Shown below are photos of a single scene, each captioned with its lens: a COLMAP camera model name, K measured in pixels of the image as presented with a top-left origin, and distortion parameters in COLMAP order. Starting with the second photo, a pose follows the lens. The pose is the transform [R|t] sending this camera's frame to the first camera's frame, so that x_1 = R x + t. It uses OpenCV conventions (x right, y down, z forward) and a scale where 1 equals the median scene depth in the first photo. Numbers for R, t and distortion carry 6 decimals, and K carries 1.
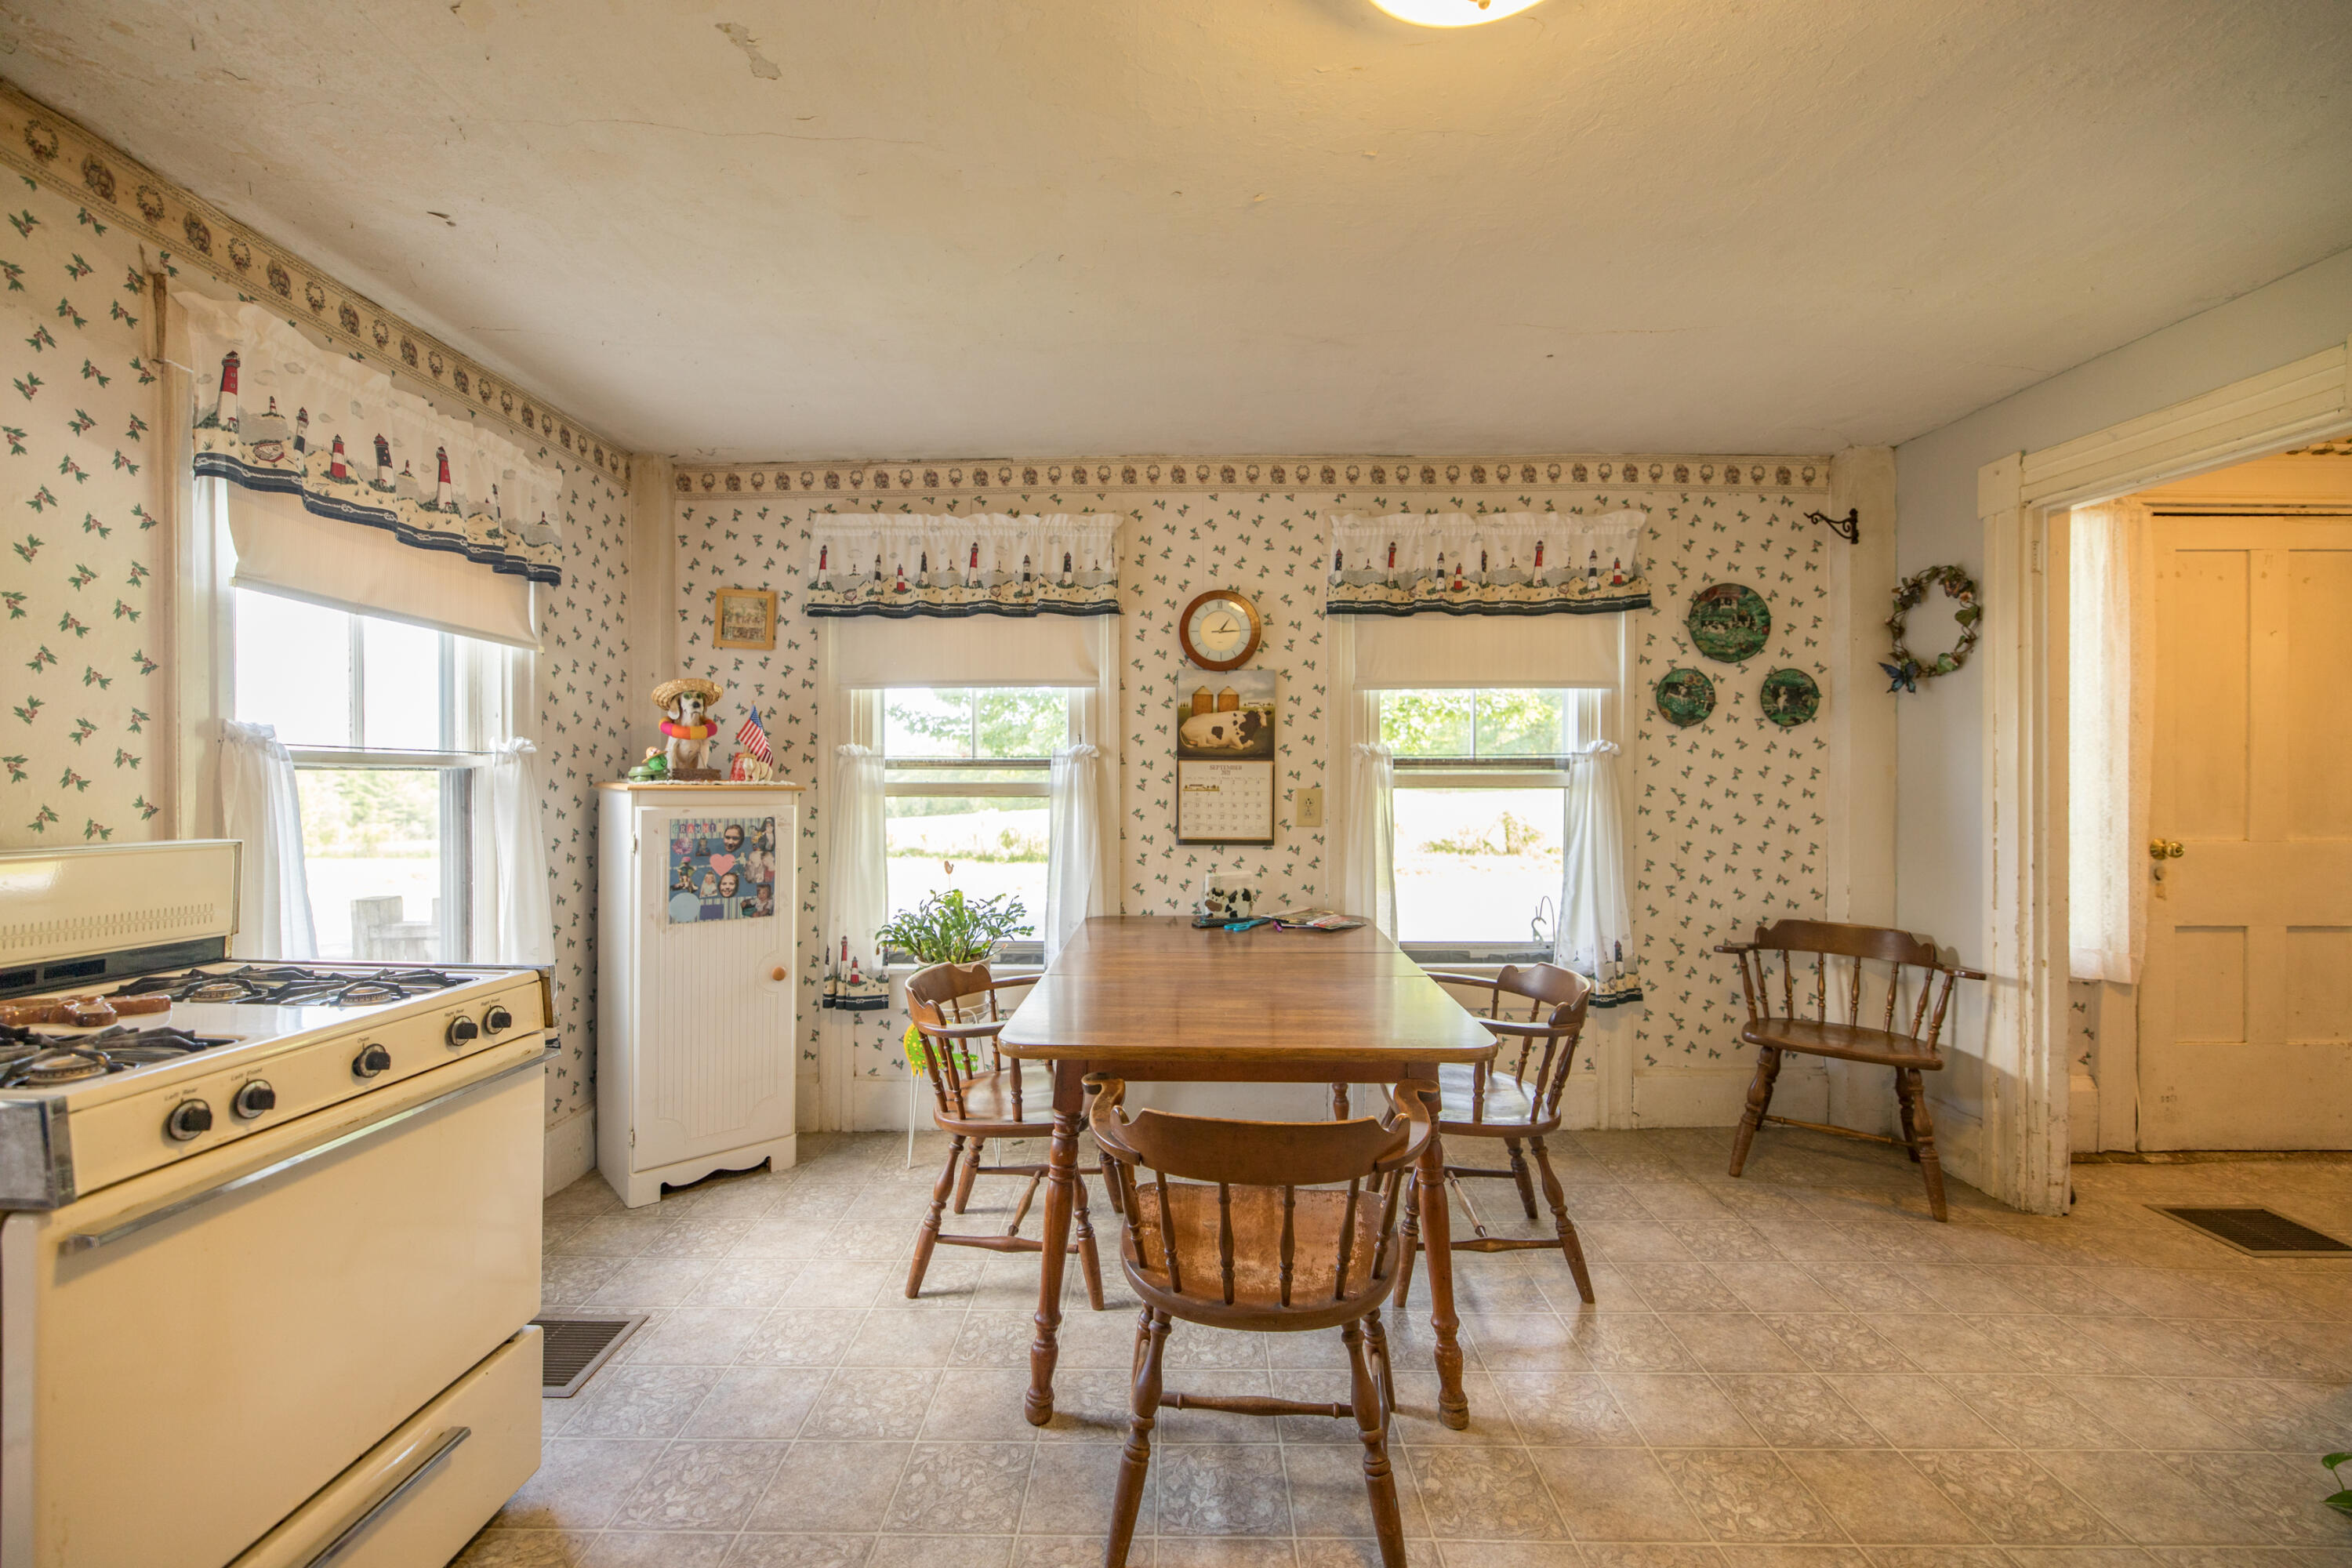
lens RADIAL K [[986.7, 0, 1179.5], [0, 986.7, 777.7], [0, 0, 1]] dist [0.001163, -0.000116]
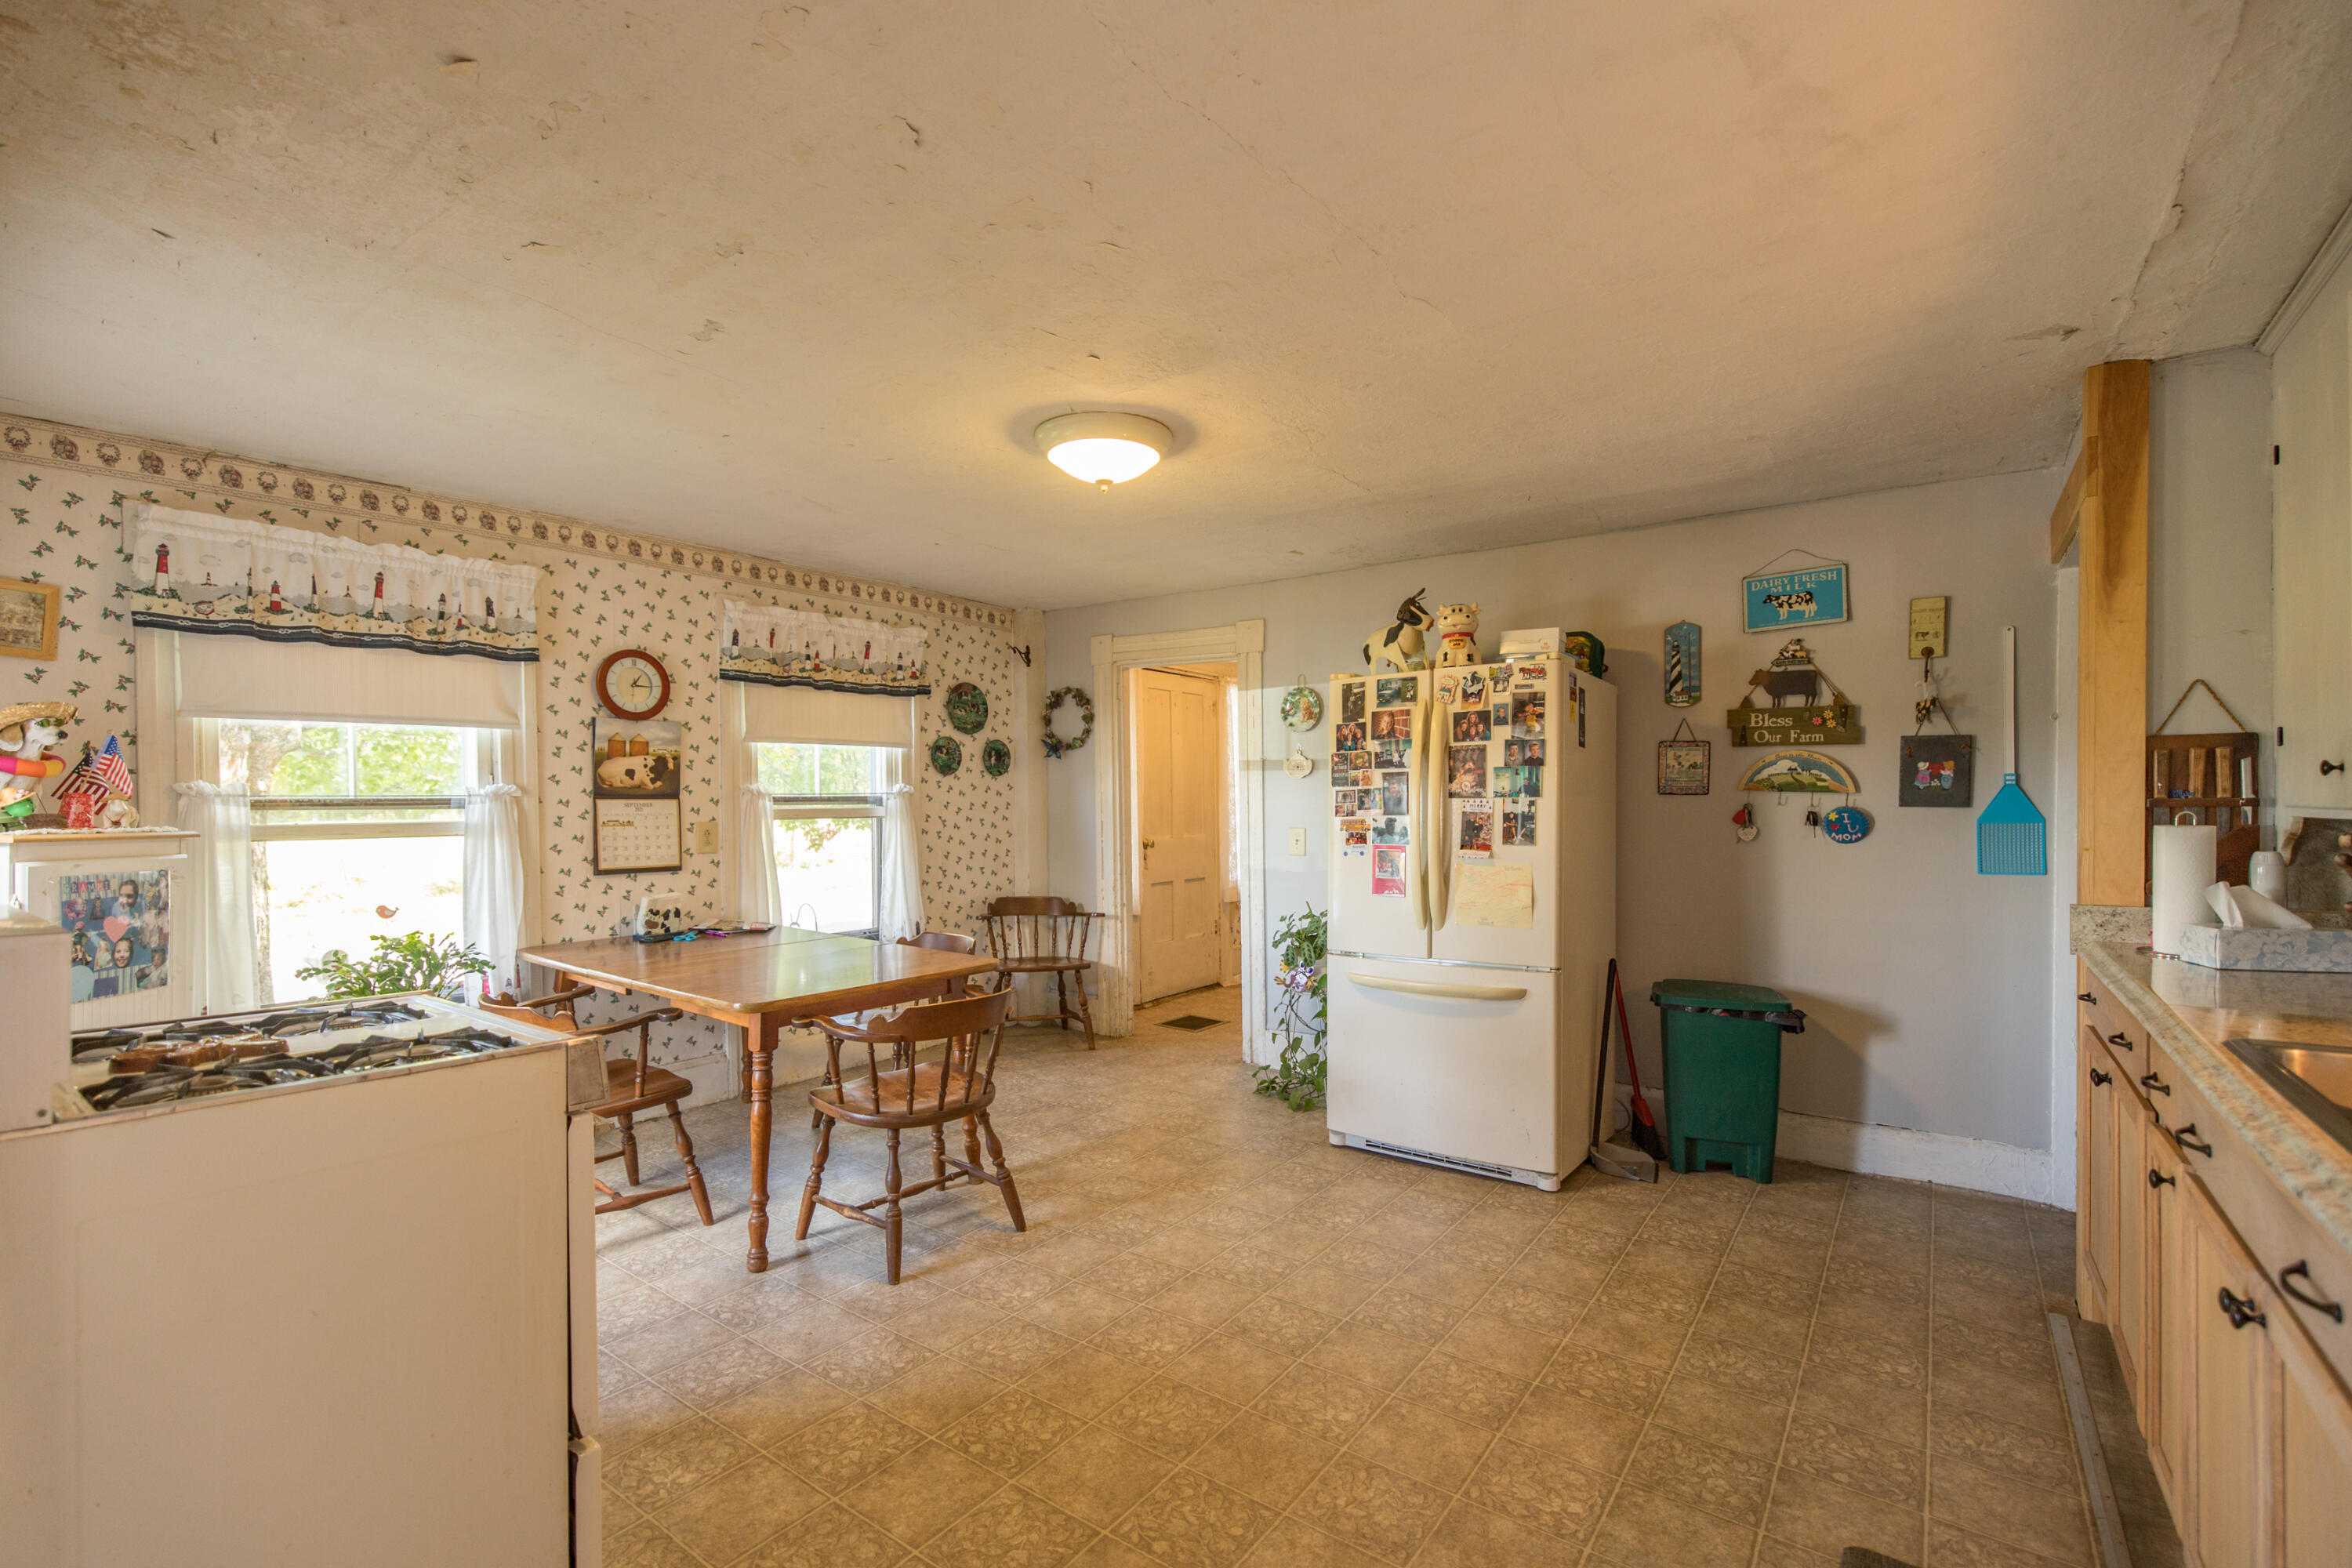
lens RADIAL K [[986.7, 0, 1179.5], [0, 986.7, 777.7], [0, 0, 1]] dist [0.001163, -0.000116]
pose [[0.591853, 0.014214, 0.805920, -0.503178], [0.005986, 0.999739, -0.022028, -0.012990], [-0.806023, 0.017861, 0.591614, -0.182165]]
